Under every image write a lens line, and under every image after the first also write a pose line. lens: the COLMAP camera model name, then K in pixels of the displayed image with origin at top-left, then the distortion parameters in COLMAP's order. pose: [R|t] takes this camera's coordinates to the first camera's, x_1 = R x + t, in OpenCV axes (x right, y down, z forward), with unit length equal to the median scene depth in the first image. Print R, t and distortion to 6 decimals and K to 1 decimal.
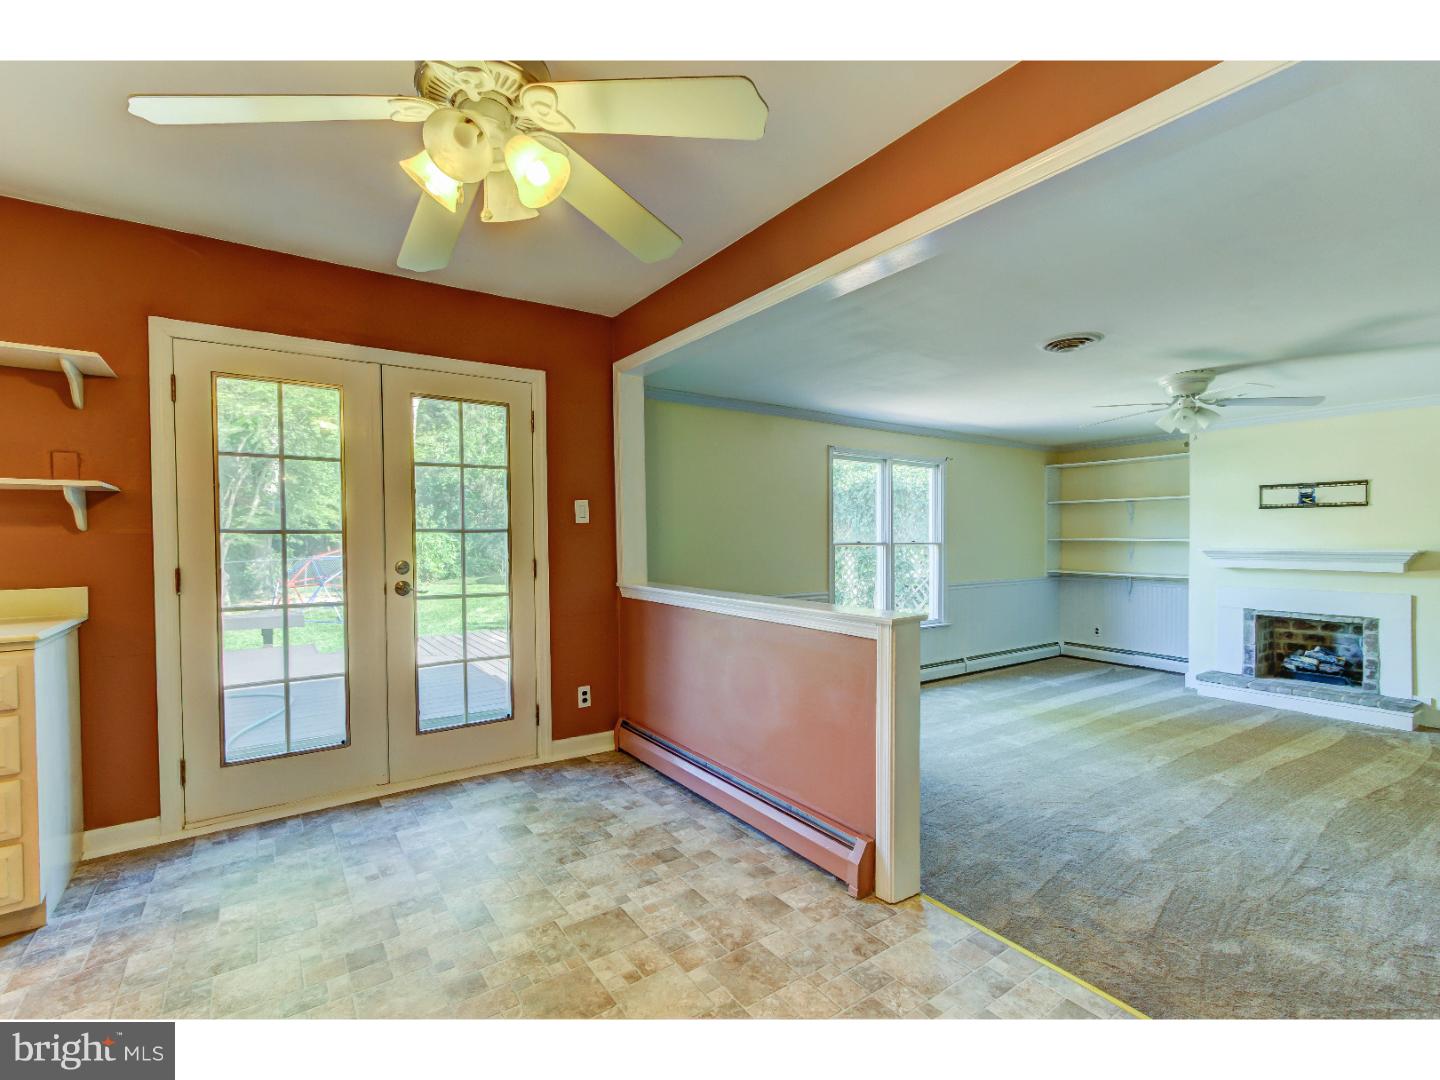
lens RADIAL K [[657.8, 0, 722.3], [0, 657.8, 541.2], [0, 0, 1]] dist [-0.002093, 0.003950]
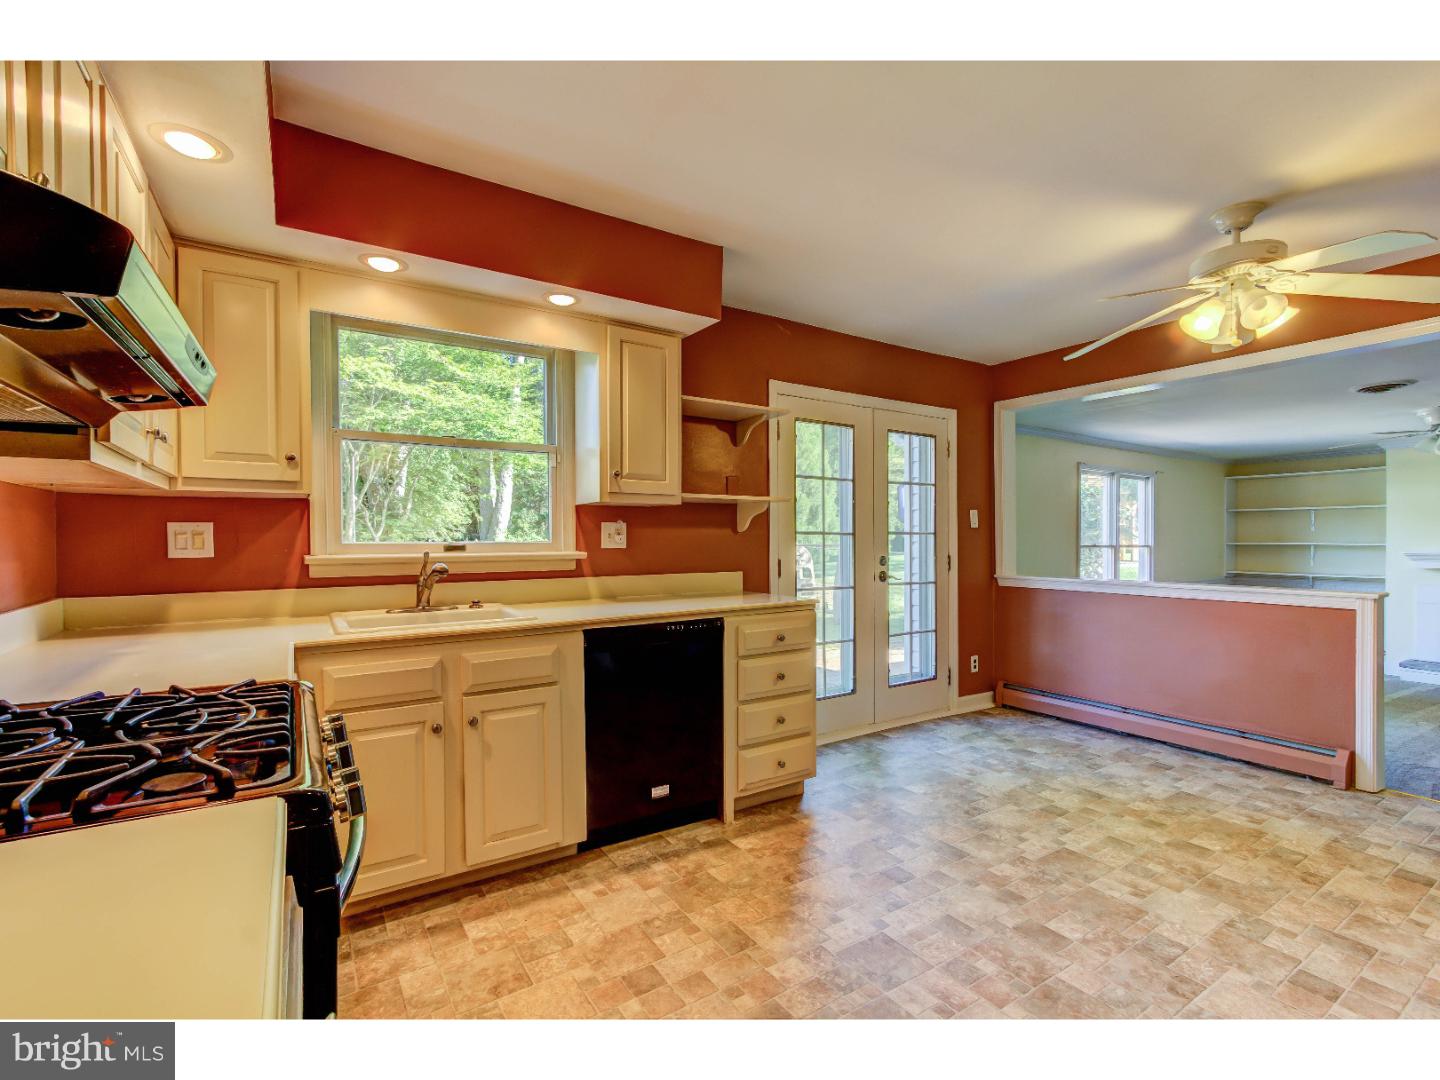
lens RADIAL K [[657.8, 0, 725.4], [0, 657.8, 541.8], [0, 0, 1]] dist [-0.002093, 0.003950]
pose [[0.999429, 0.005555, -0.033314, -0.448852], [-0.005675, 0.999978, -0.003501, 0.004895], [0.033294, 0.003688, 0.999439, -0.199653]]
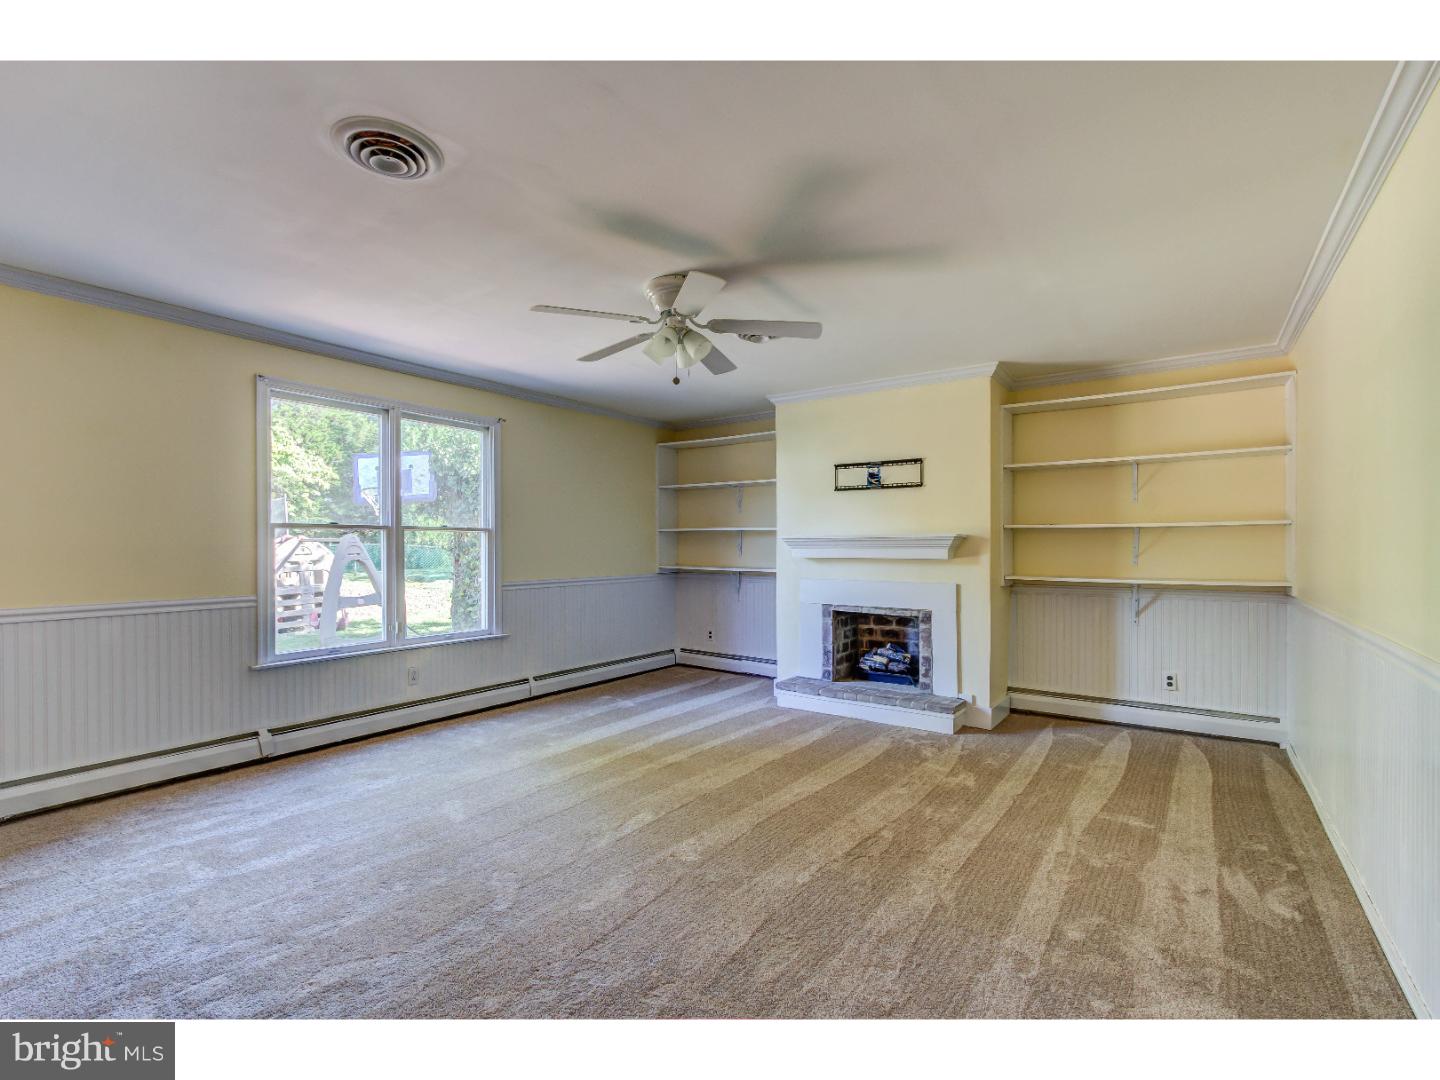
lens RADIAL K [[657.8, 0, 723.0], [0, 657.8, 545.6], [0, 0, 1]] dist [-0.002093, 0.003950]
pose [[0.938832, 0.001640, 0.344373, 0.392912], [-0.000096, 0.999990, -0.004503, 0.030148], [-0.344377, 0.004194, 0.938822, 0.234216]]
